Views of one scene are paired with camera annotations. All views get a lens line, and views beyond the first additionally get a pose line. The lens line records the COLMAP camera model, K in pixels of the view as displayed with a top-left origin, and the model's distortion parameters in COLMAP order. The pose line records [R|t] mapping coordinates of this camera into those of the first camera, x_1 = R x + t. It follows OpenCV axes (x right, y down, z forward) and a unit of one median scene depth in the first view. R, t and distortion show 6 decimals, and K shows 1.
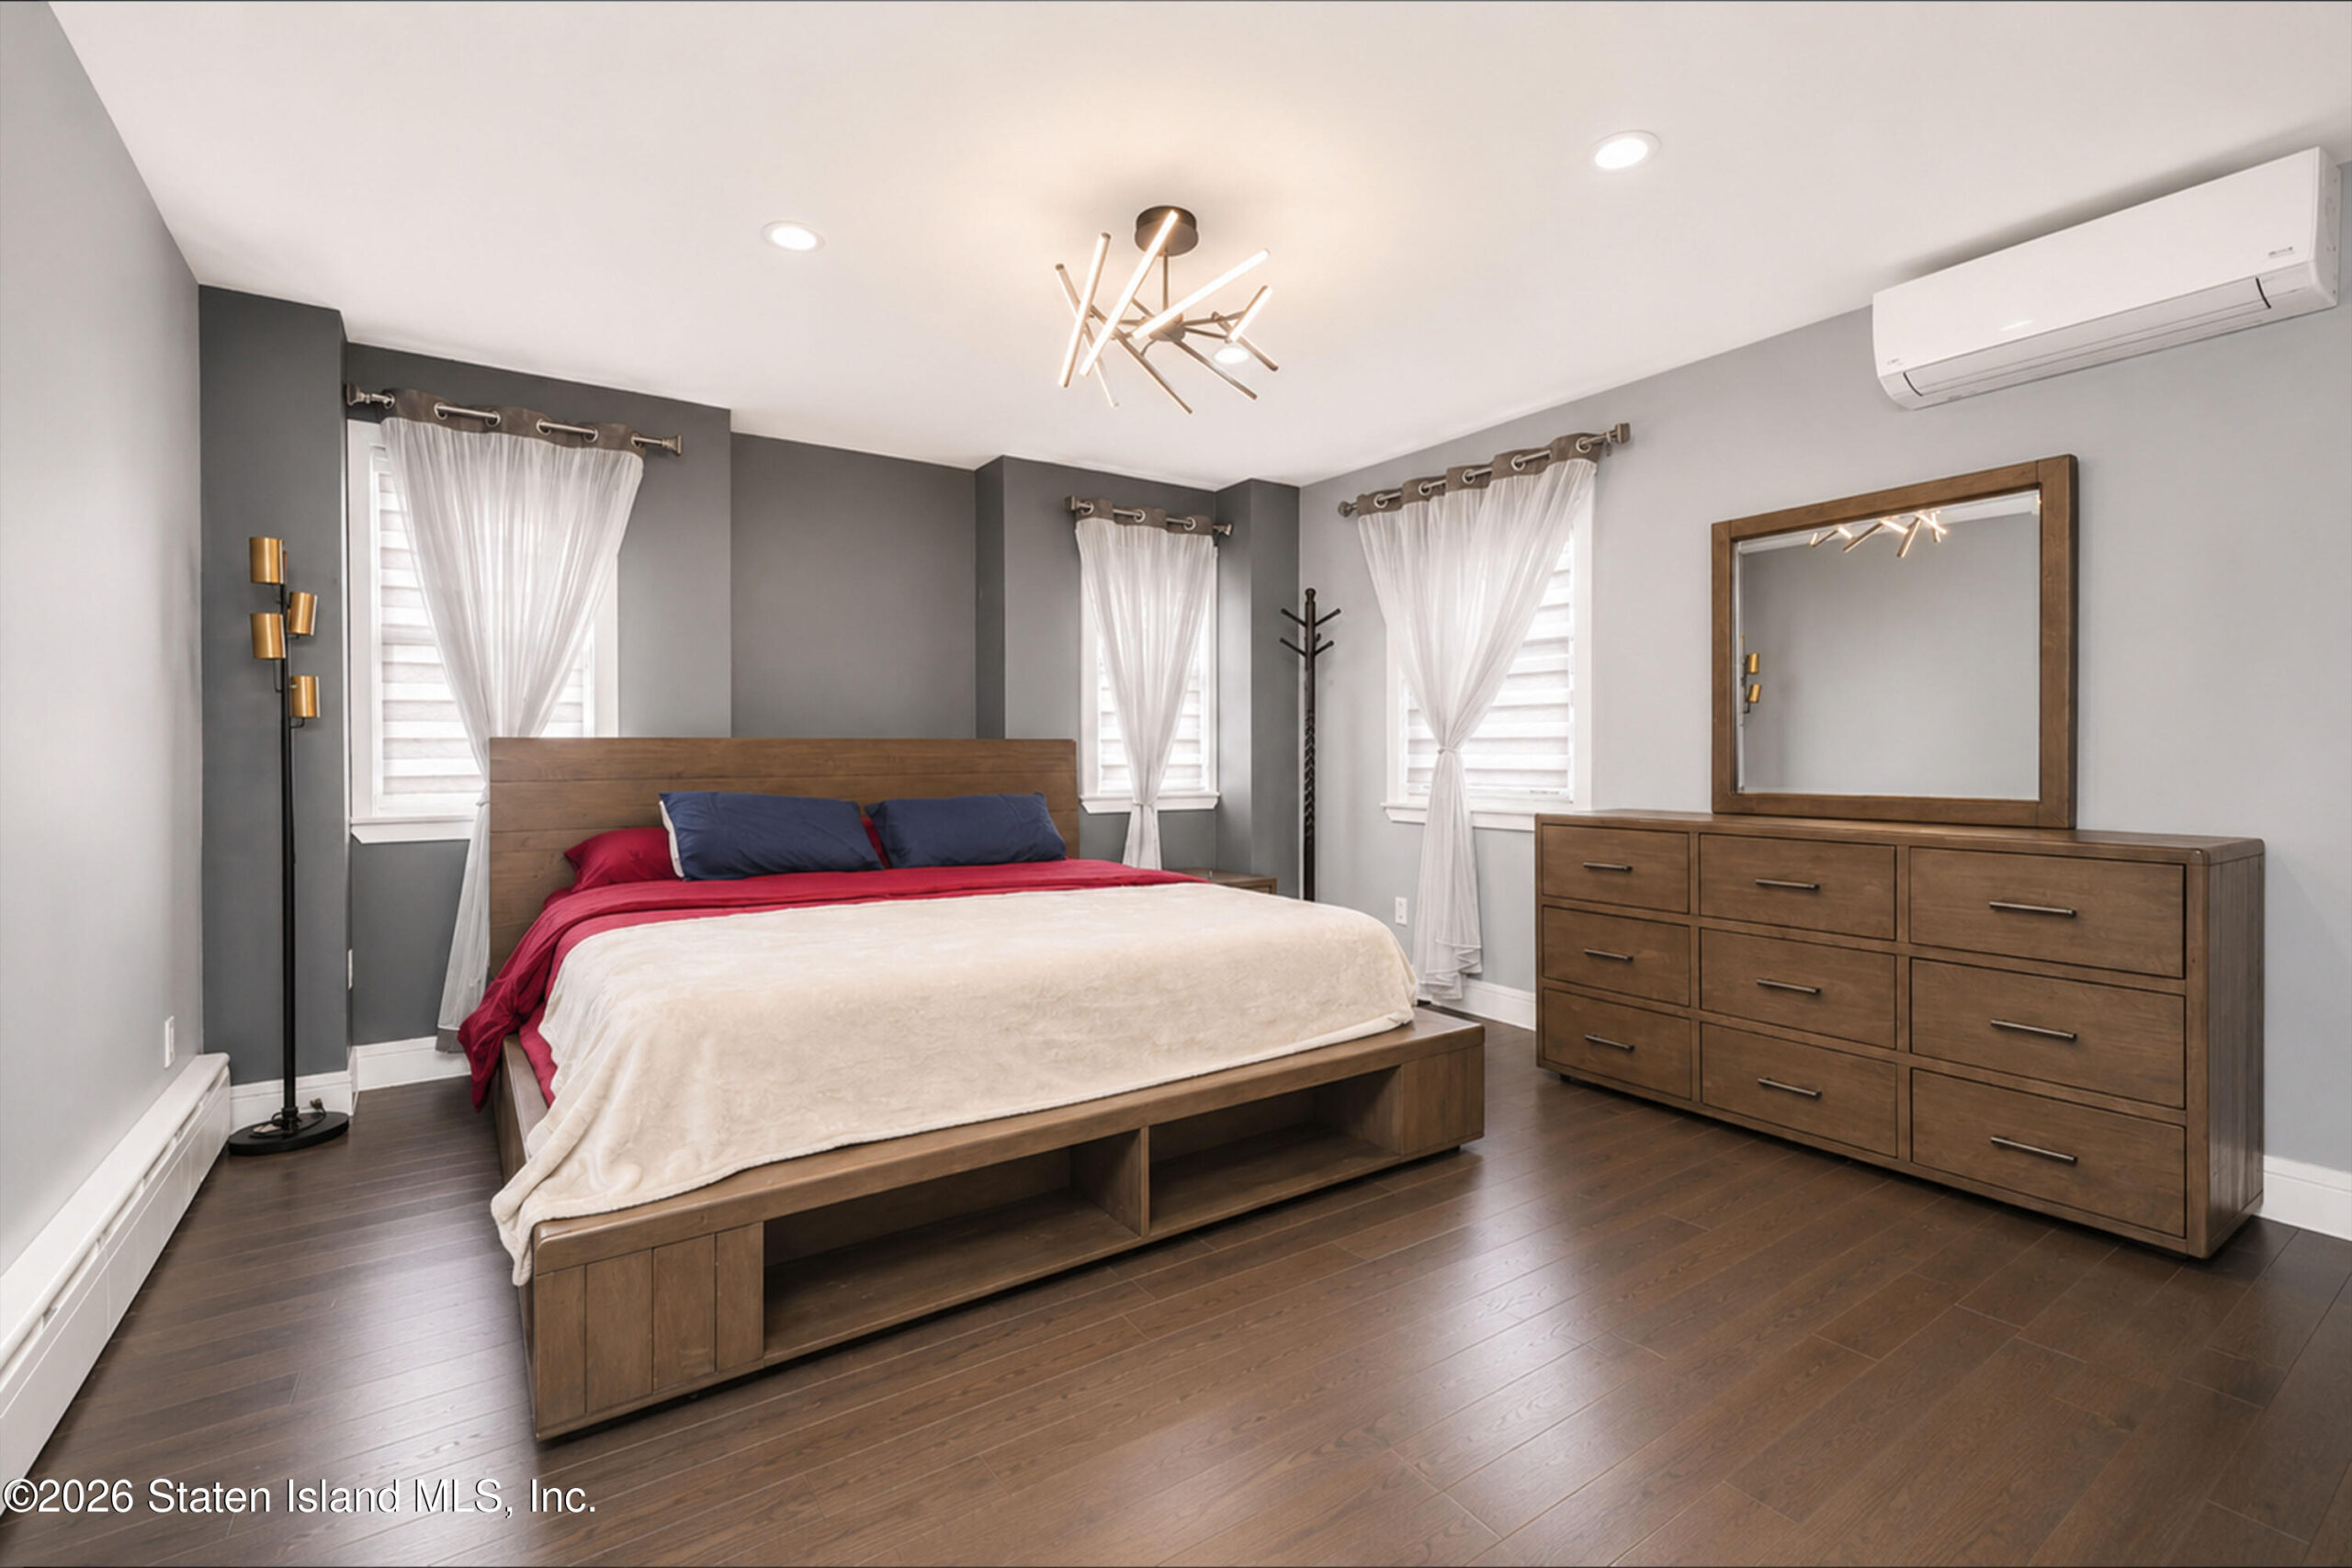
lens RADIAL K [[1048.2, 0, 1180.5], [0, 1048.2, 776.3], [0, 0, 1]] dist [0.001870, 0.000189]
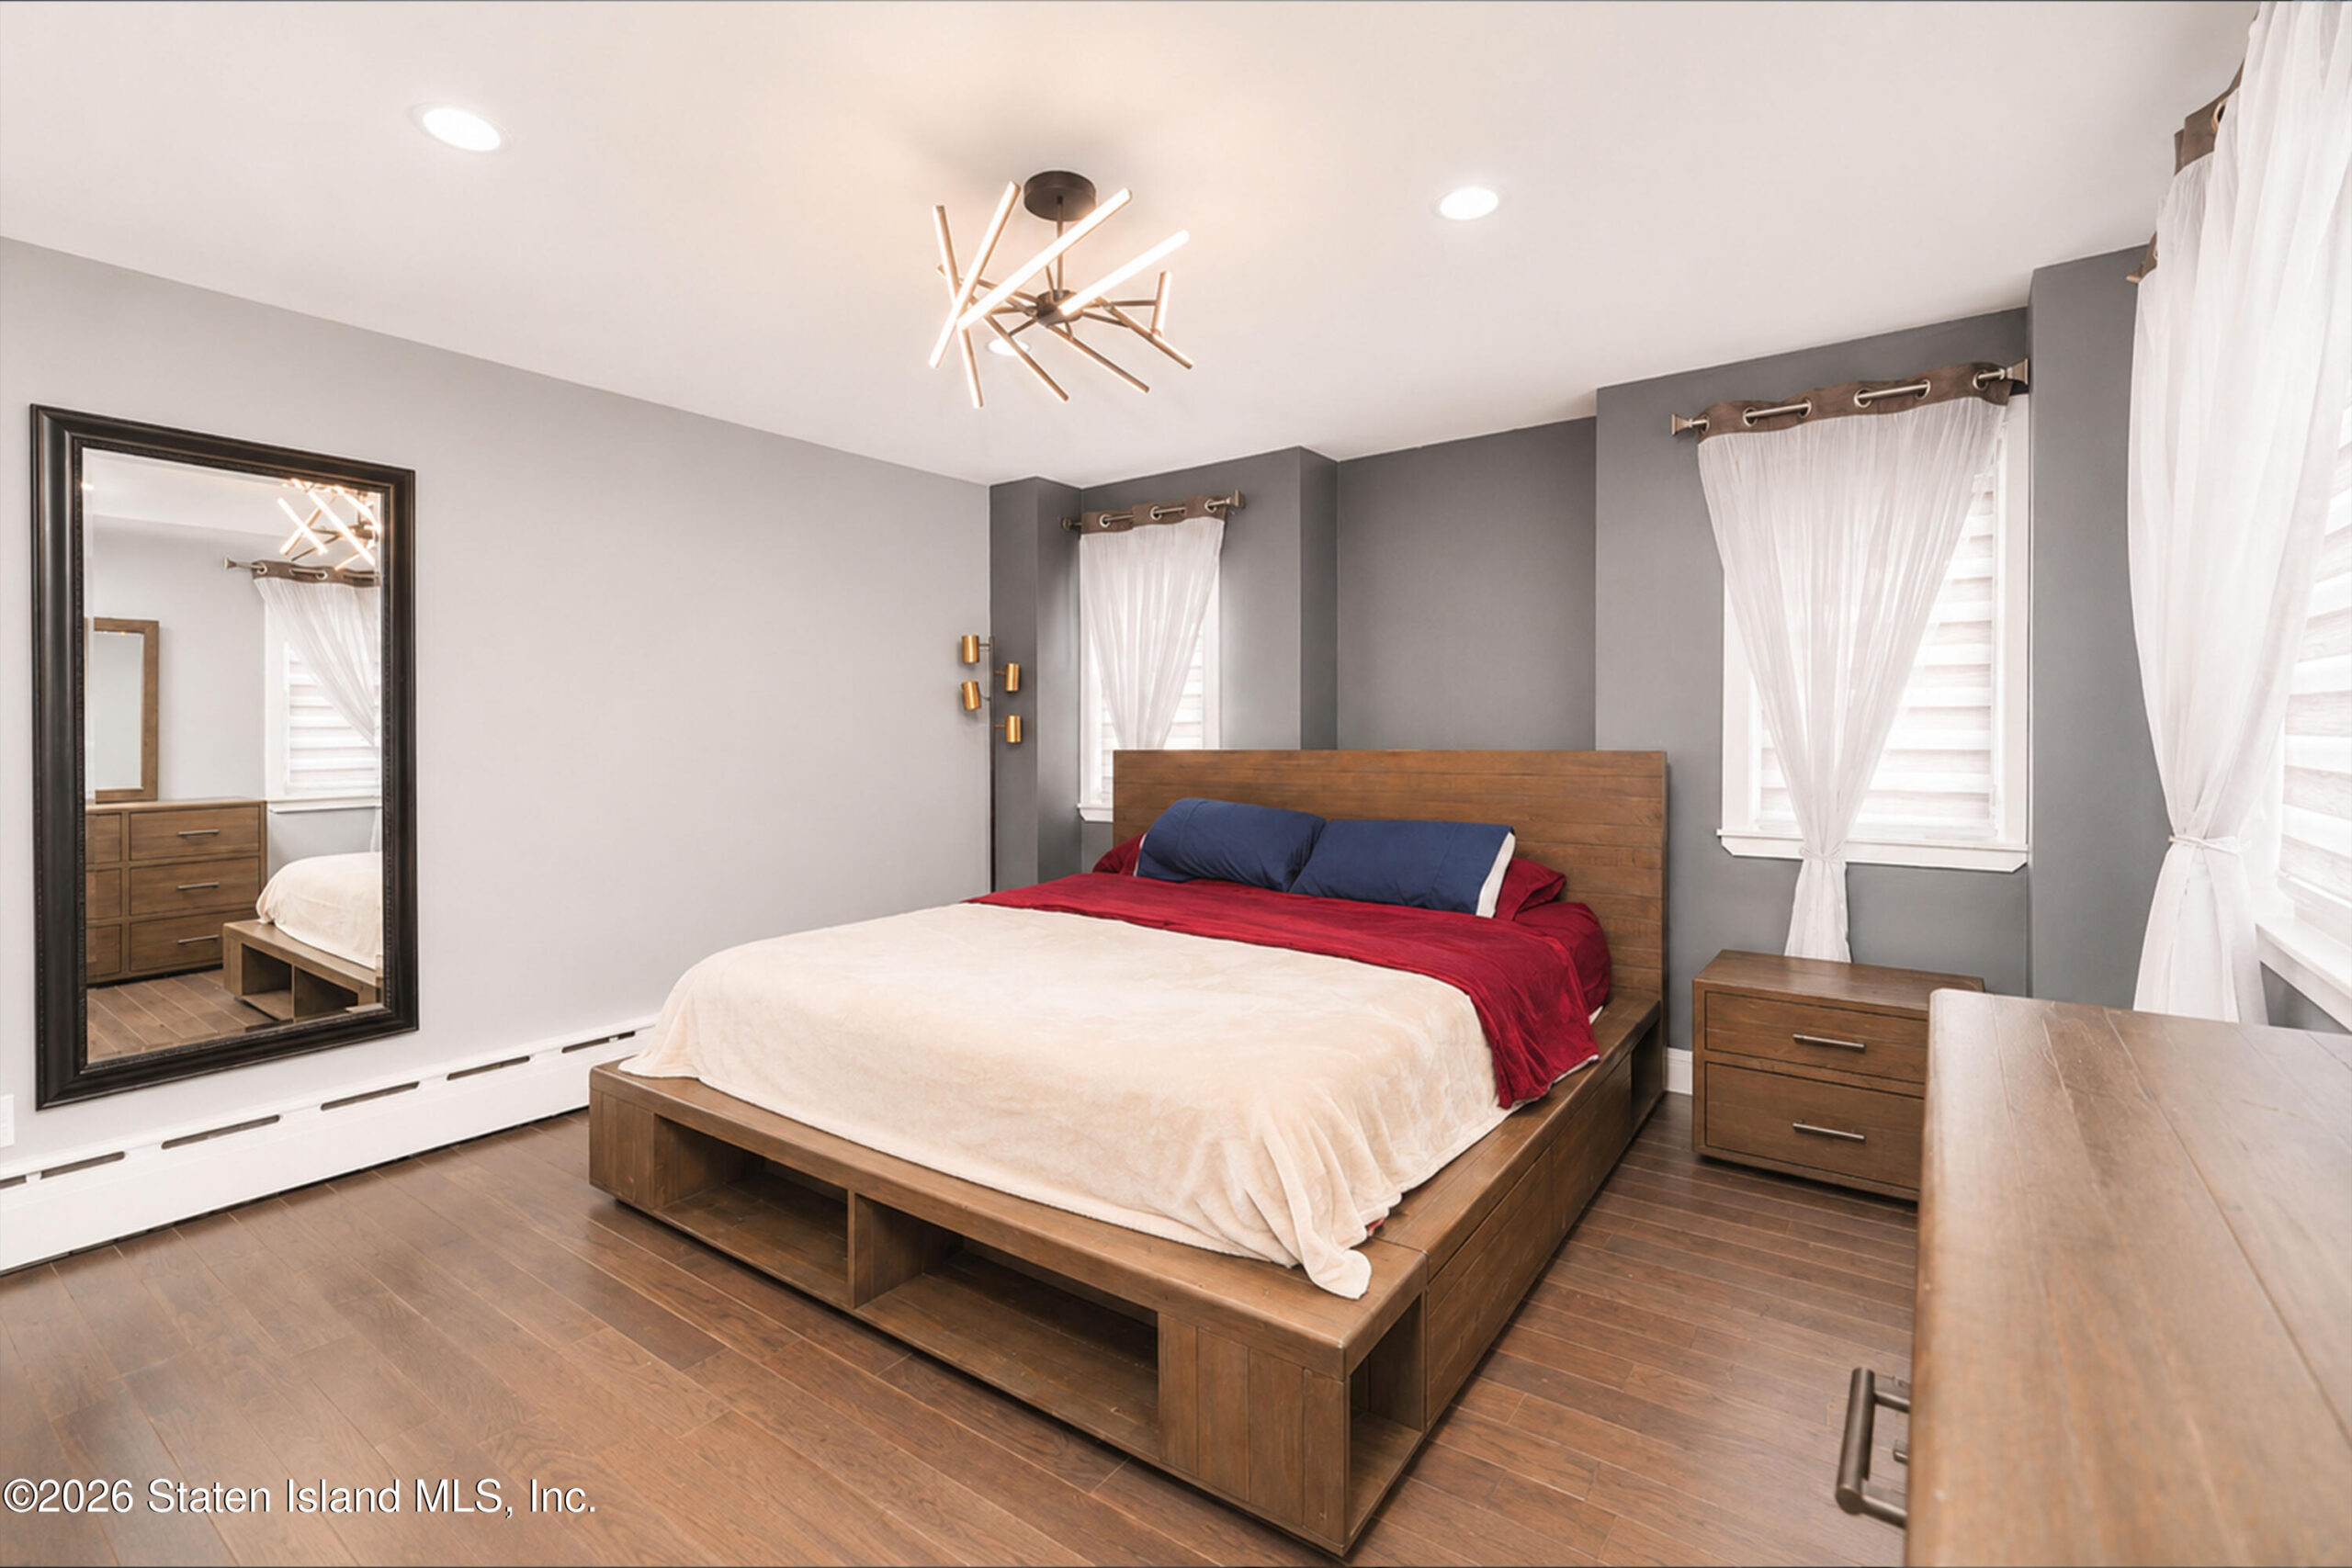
lens RADIAL K [[1048.2, 0, 1180.5], [0, 1048.2, 776.3], [0, 0, 1]] dist [0.001870, 0.000189]
pose [[0.331473, 0.036317, -0.942765, 0.477502], [-0.019264, 0.999311, 0.031722, -0.035243], [0.943268, 0.007647, 0.331944, 0.441244]]
